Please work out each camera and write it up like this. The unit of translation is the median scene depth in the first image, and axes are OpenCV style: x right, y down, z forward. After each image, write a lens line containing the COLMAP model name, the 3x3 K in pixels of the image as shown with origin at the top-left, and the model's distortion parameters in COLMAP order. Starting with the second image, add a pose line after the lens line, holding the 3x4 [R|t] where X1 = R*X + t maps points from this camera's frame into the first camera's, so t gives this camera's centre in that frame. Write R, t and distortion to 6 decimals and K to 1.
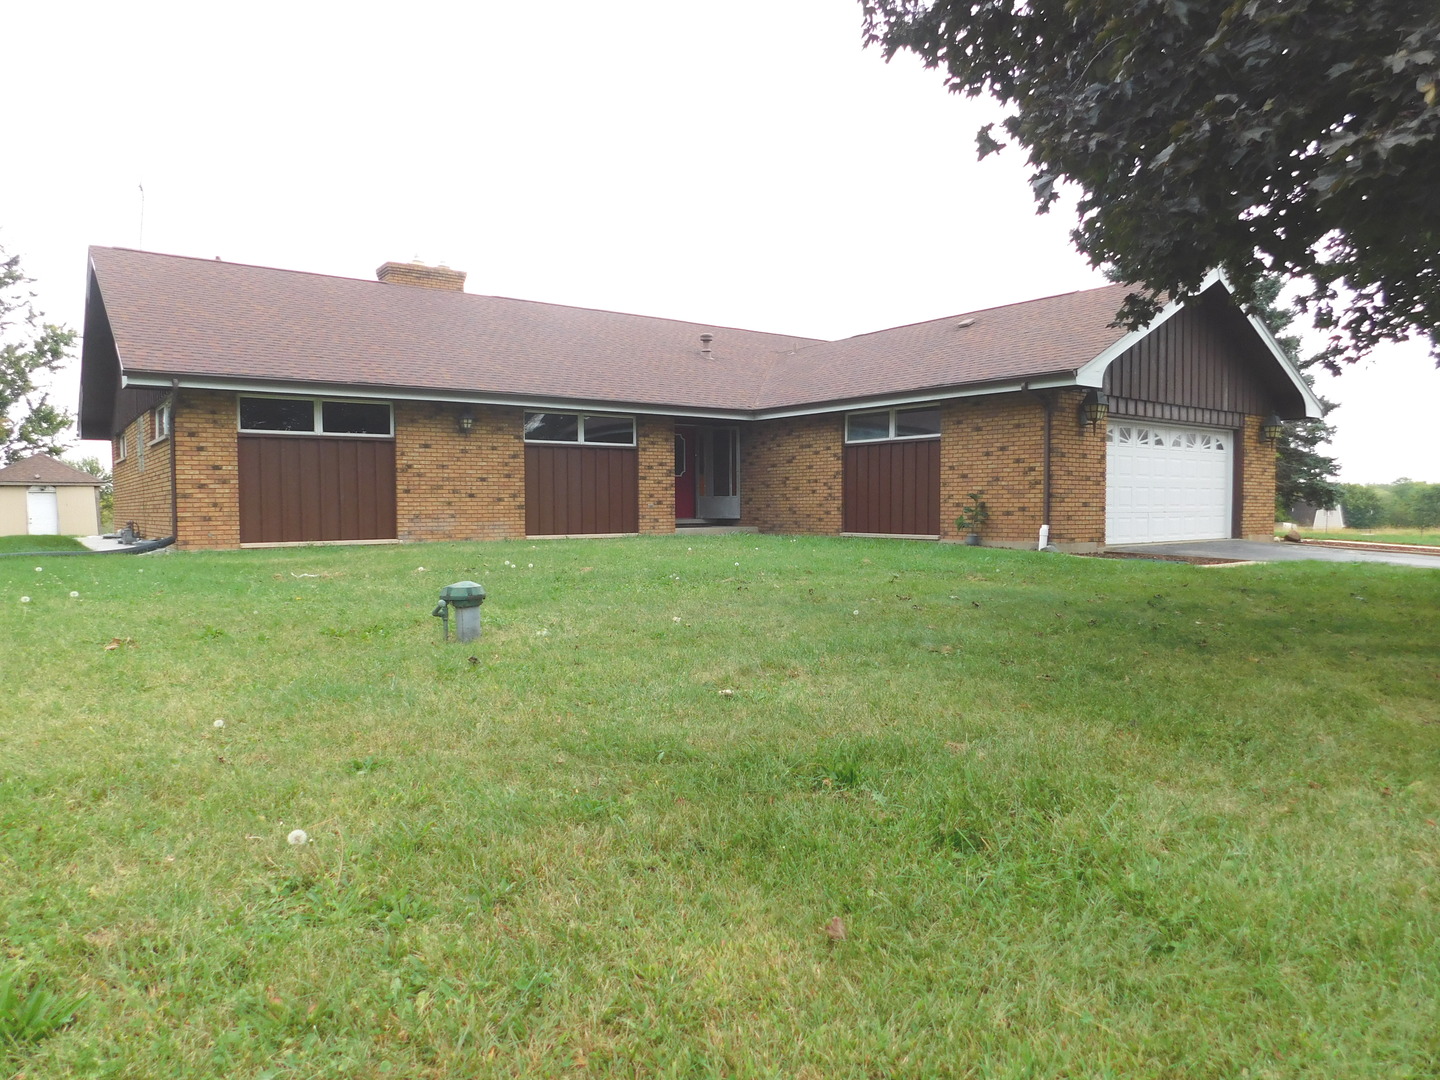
lens RADIAL K [[947.7, 0, 713.4], [0, 947.7, 548.1], [0, 0, 1]] dist [-0.074661, 0.060293]
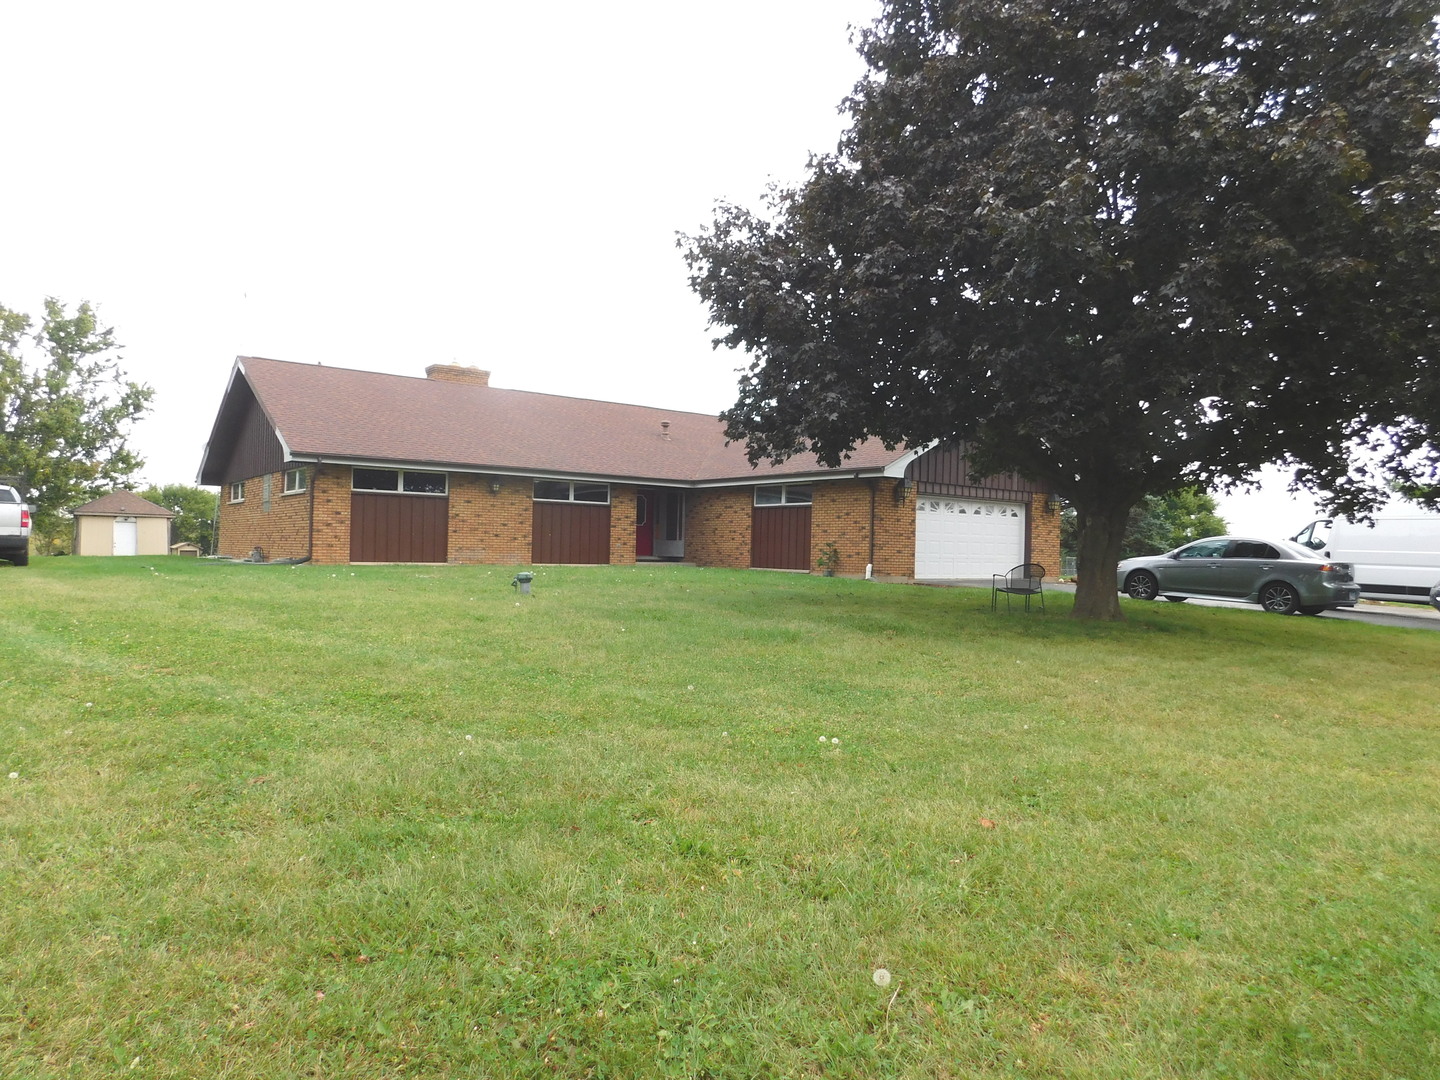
lens RADIAL K [[947.7, 0, 720.7], [0, 947.7, 538.8], [0, 0, 1]] dist [-0.074661, 0.060293]
pose [[0.999395, 0.026422, 0.022635, 0.061630], [-0.025091, 0.998048, -0.057181, 0.025093], [-0.024102, 0.056578, 0.998107, -0.480249]]
